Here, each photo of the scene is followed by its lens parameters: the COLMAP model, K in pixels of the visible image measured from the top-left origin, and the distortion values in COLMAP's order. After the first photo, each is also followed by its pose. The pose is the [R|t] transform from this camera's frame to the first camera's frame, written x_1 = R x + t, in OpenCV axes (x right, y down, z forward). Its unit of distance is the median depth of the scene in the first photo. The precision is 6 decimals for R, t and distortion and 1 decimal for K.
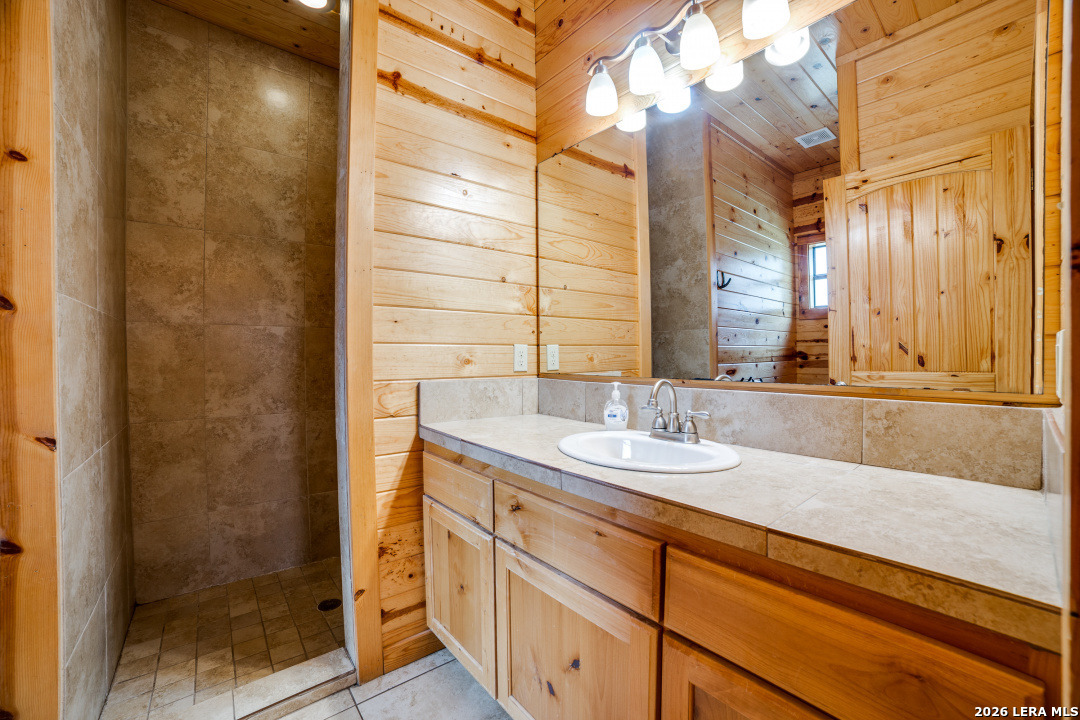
lens RADIAL K [[432.7, 0, 541.8], [0, 432.7, 359.2], [0, 0, 1]] dist [-0.105572, 0.036779]
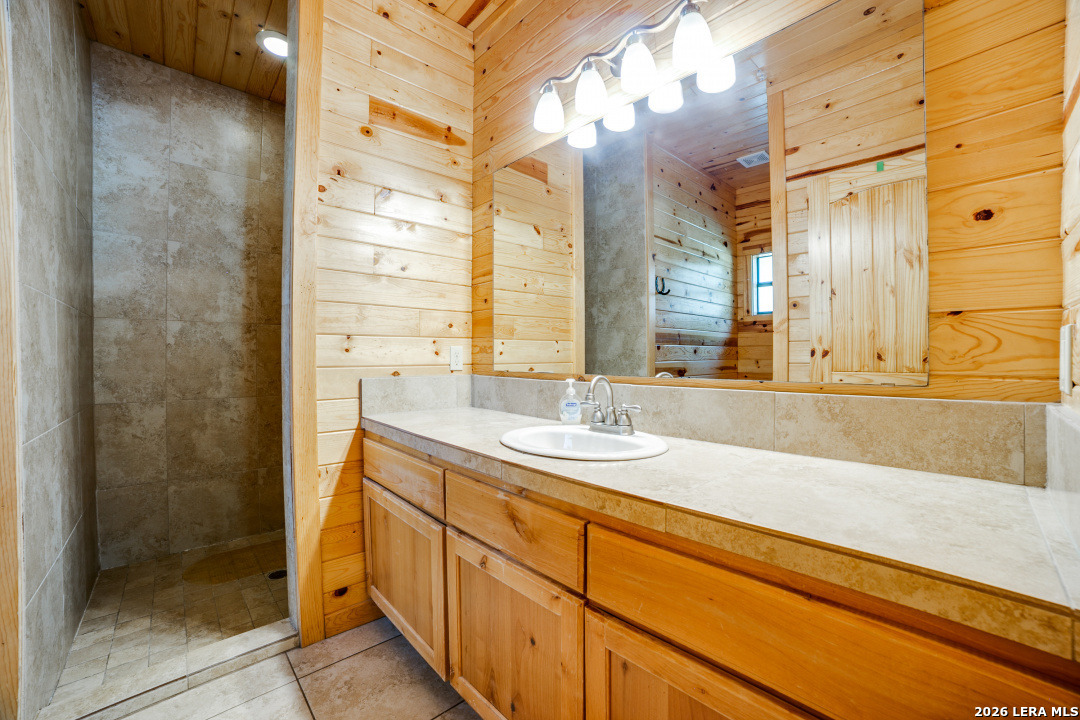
lens RADIAL K [[450.9, 0, 575.2], [0, 450.9, 356.9], [0, 0, 1]] dist [-0.121318, 0.033550]
pose [[0.996444, 0.005631, 0.084068, 0.122496], [-0.004983, 0.999956, -0.007913, 0.007879], [-0.084108, 0.007466, 0.996429, -0.129187]]
